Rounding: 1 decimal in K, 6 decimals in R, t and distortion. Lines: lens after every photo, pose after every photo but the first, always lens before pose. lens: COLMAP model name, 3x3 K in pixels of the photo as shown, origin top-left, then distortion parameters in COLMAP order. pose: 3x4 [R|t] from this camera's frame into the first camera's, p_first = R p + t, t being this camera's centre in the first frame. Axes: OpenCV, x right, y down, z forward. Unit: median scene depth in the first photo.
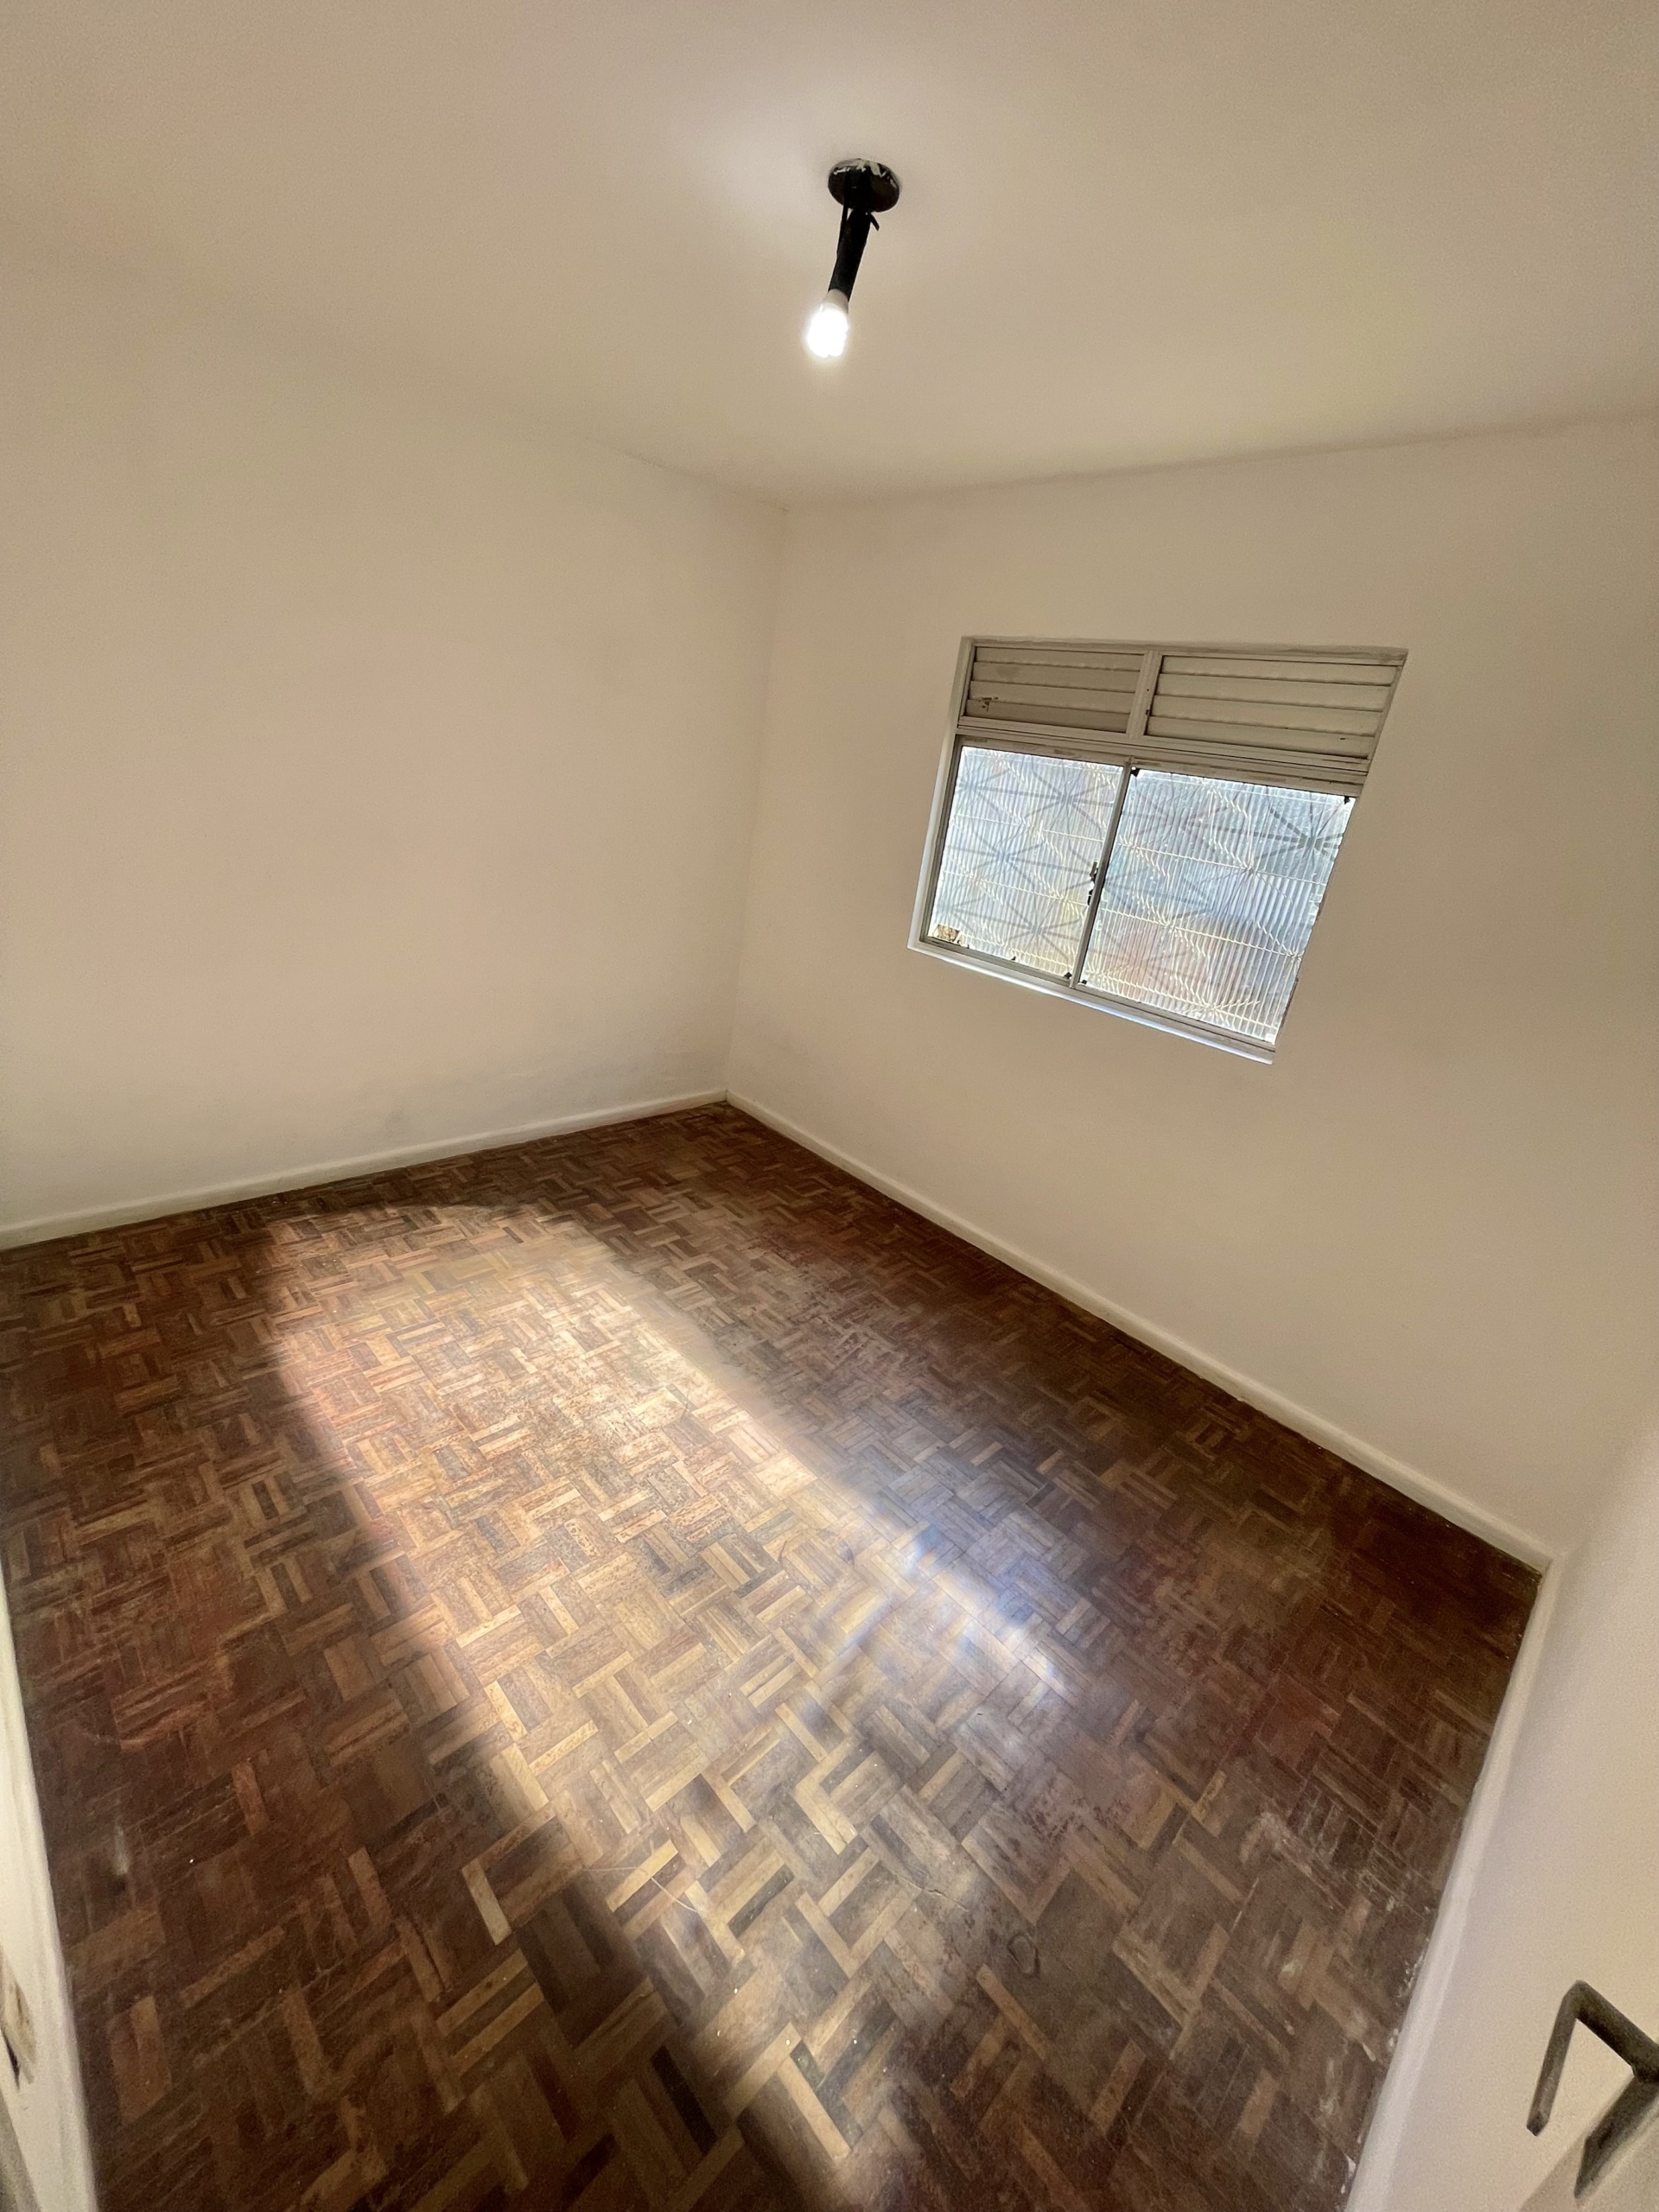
lens RADIAL K [[896.5, 0, 828.5], [0, 896.5, 1099.8], [0, 0, 1]] dist [-0.003497, 0.000002]
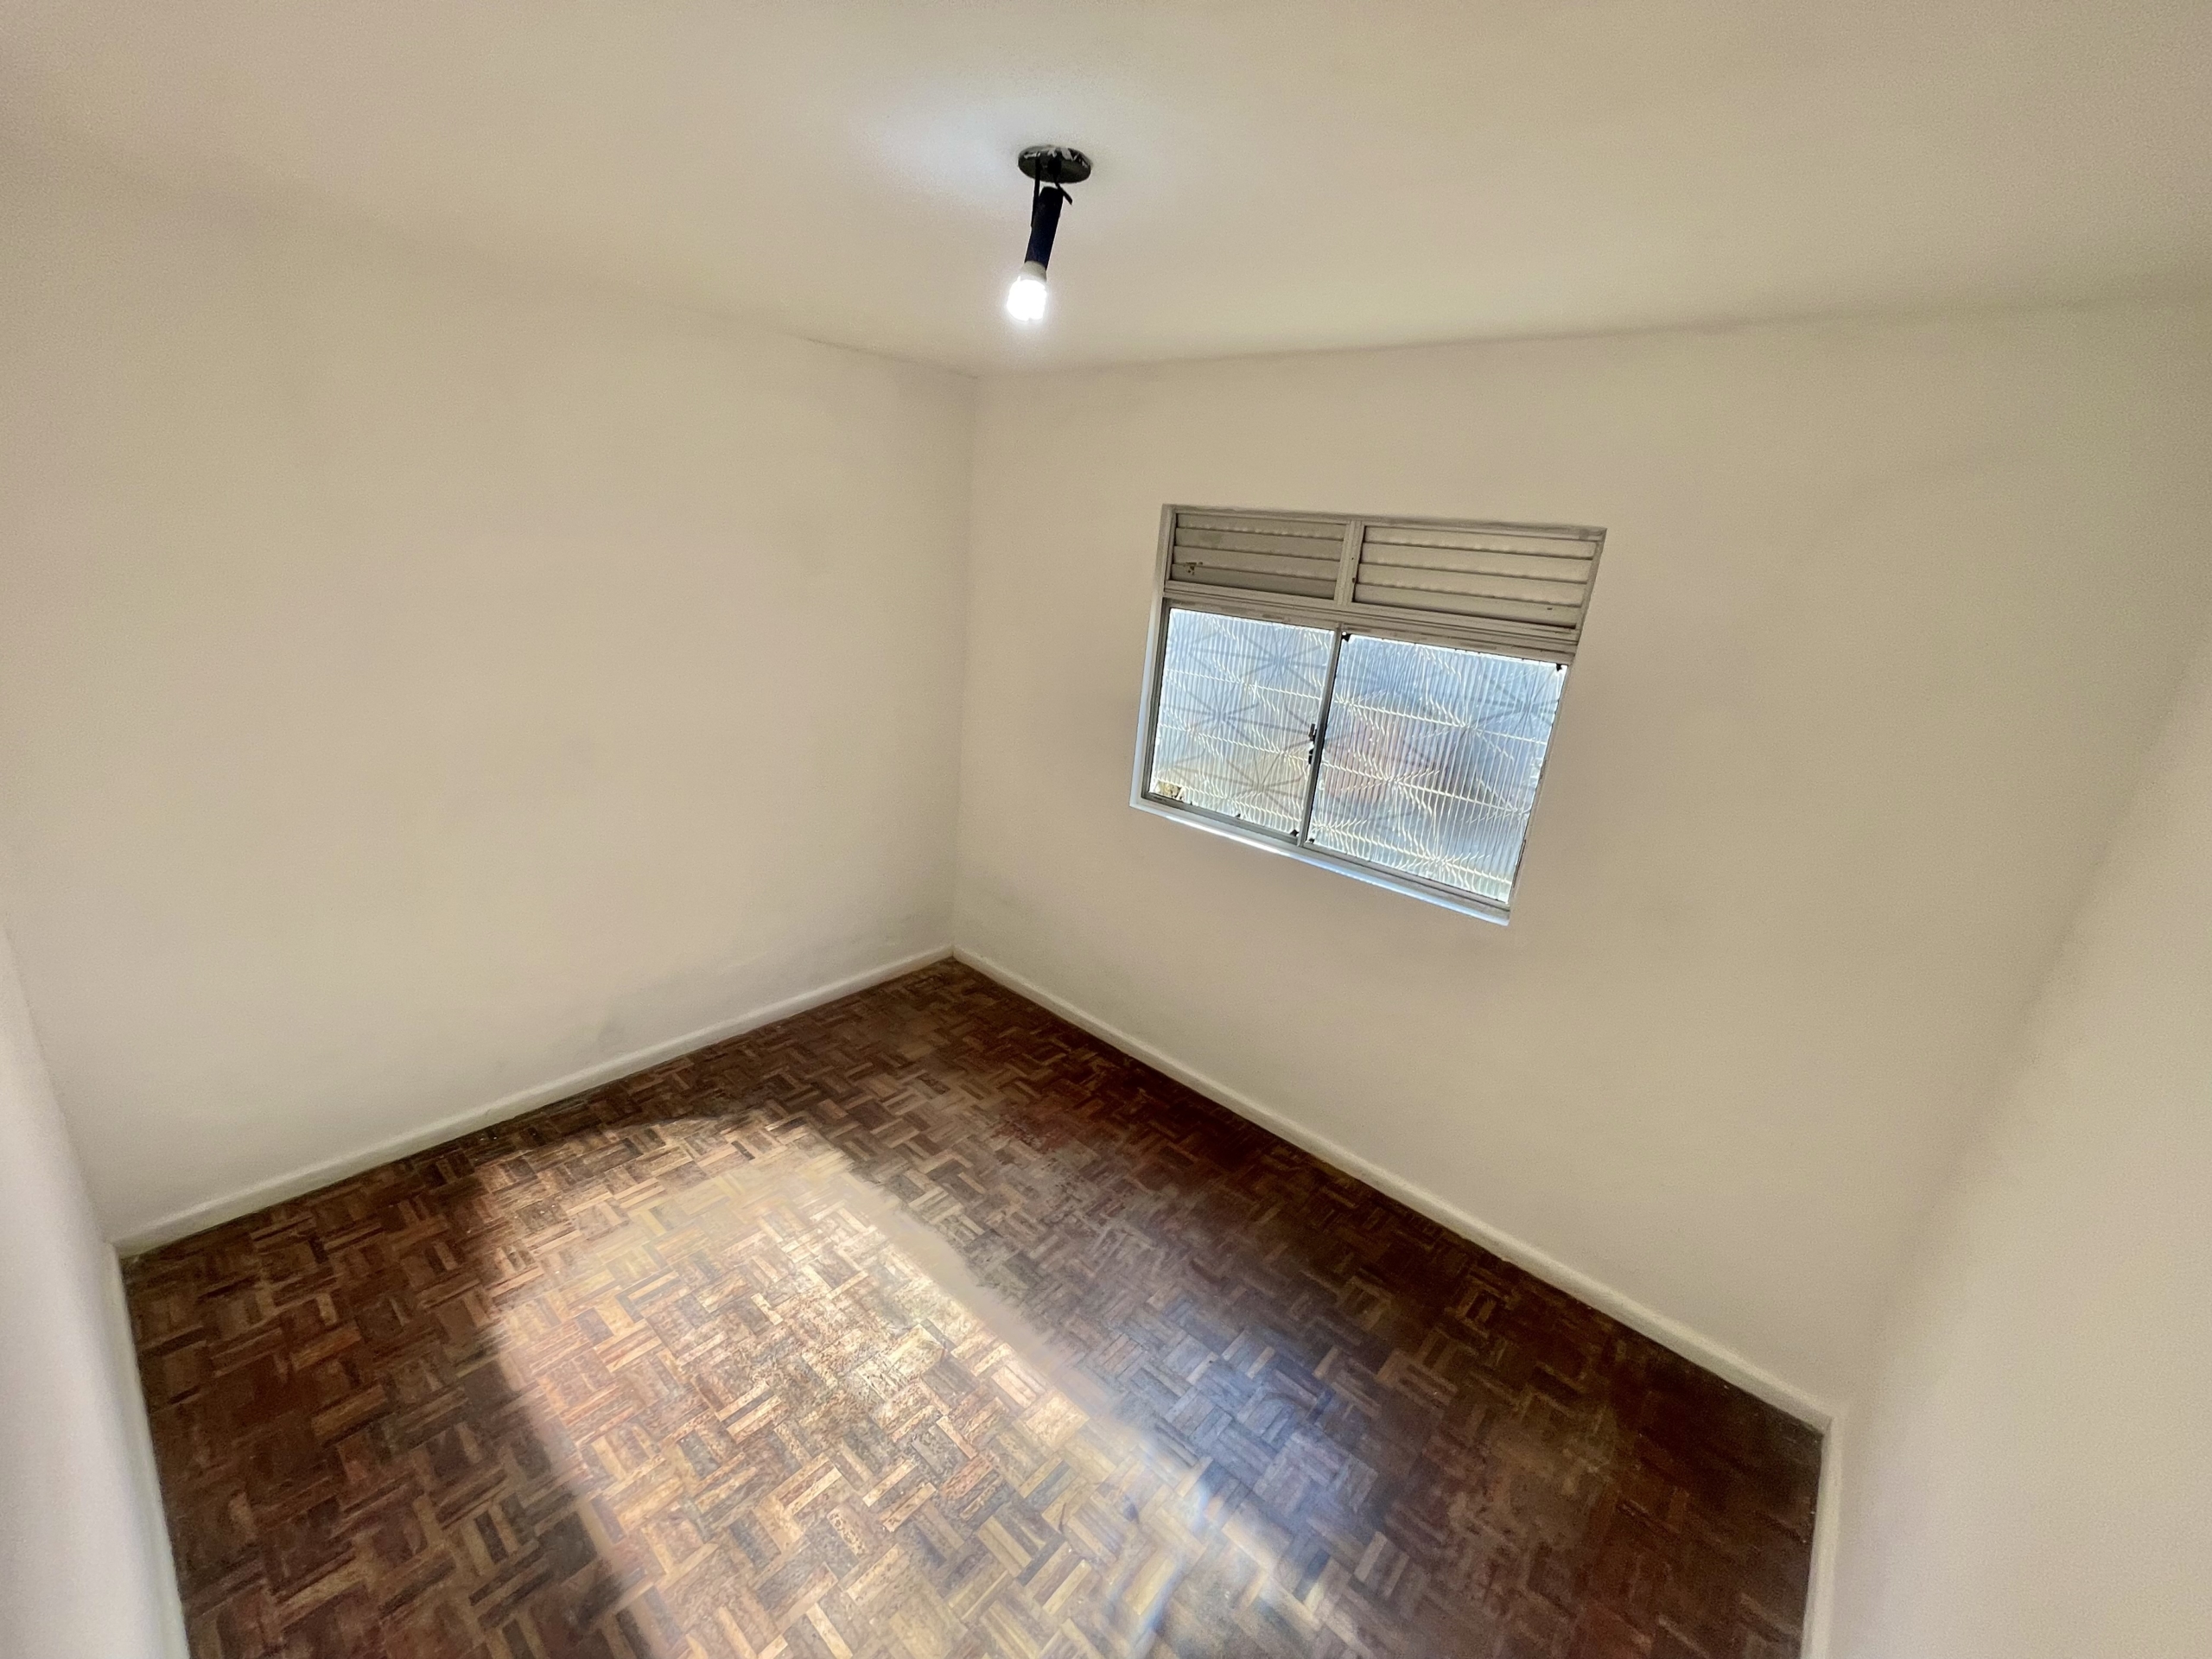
lens RADIAL K [[896.5, 0, 1098.3], [0, 896.5, 863.2], [0, 0, 1]] dist [-0.003497, 0.000002]
pose [[0.995380, -0.075376, 0.059478, -0.014881], [0.077163, 0.996616, -0.028338, -0.125893], [-0.057141, 0.032797, 0.997827, 0.029069]]
